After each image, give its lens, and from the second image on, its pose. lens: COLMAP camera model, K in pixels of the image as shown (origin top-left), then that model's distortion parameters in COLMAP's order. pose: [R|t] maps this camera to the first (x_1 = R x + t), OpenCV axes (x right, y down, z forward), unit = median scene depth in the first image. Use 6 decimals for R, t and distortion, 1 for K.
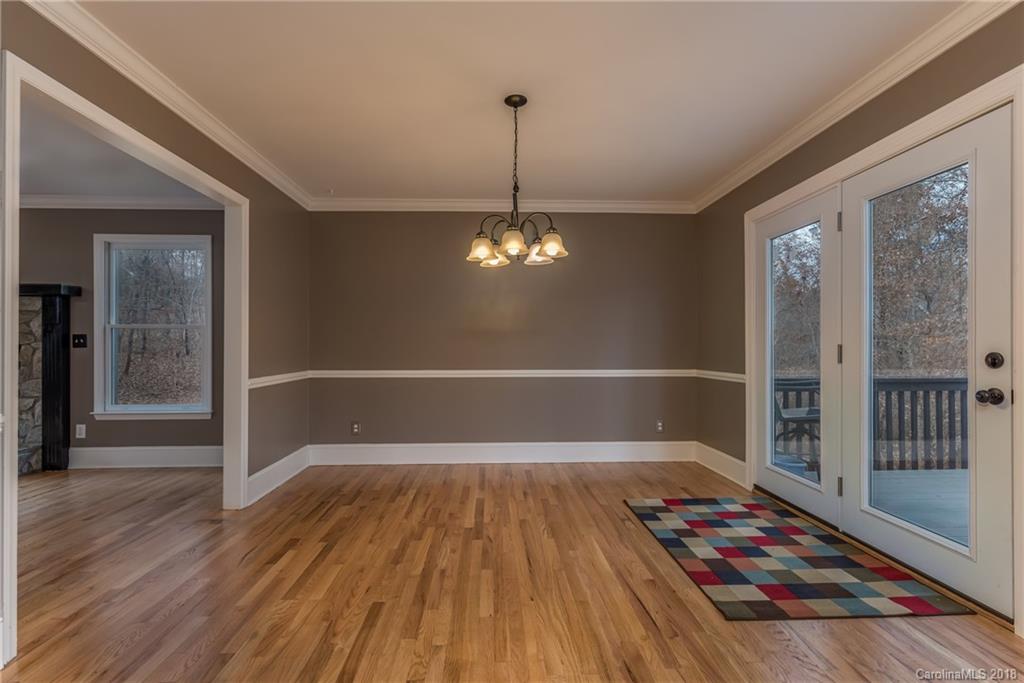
lens RADIAL K [[479.9, 0, 512.0], [0, 479.9, 341.5], [0, 0, 1]] dist [0.000167, 0.000316]
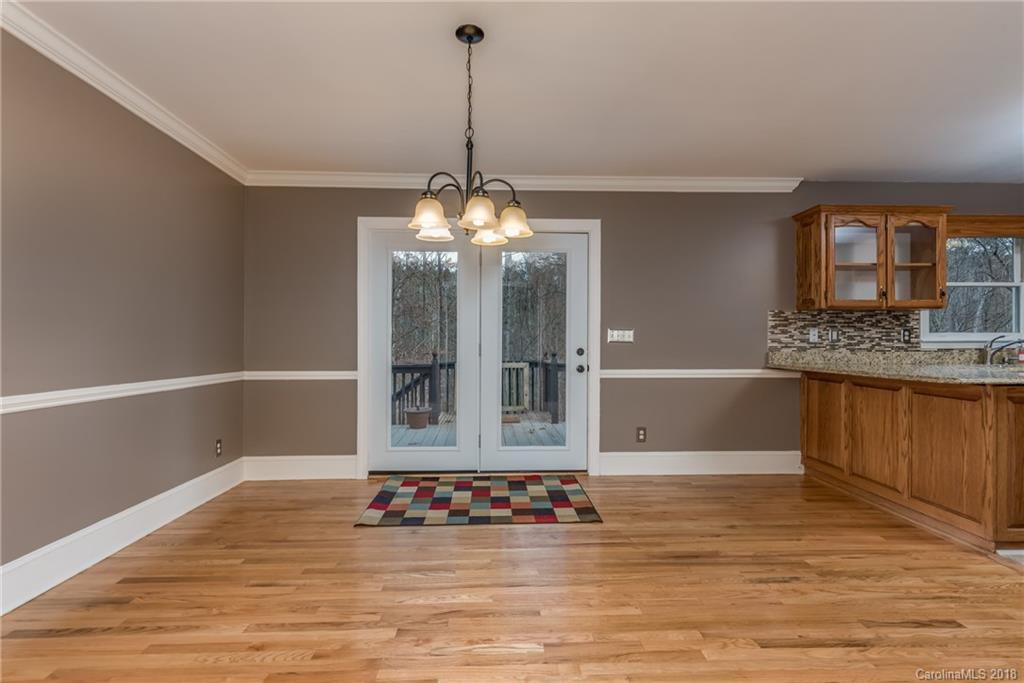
lens RADIAL K [[479.9, 0, 512.0], [0, 479.9, 341.5], [0, 0, 1]] dist [0.000167, 0.000316]
pose [[0.012111, -0.001862, 0.999925, -0.724658], [-0.012805, 0.999916, 0.002017, -0.003498], [-0.999845, -0.012829, 0.012086, 0.839033]]
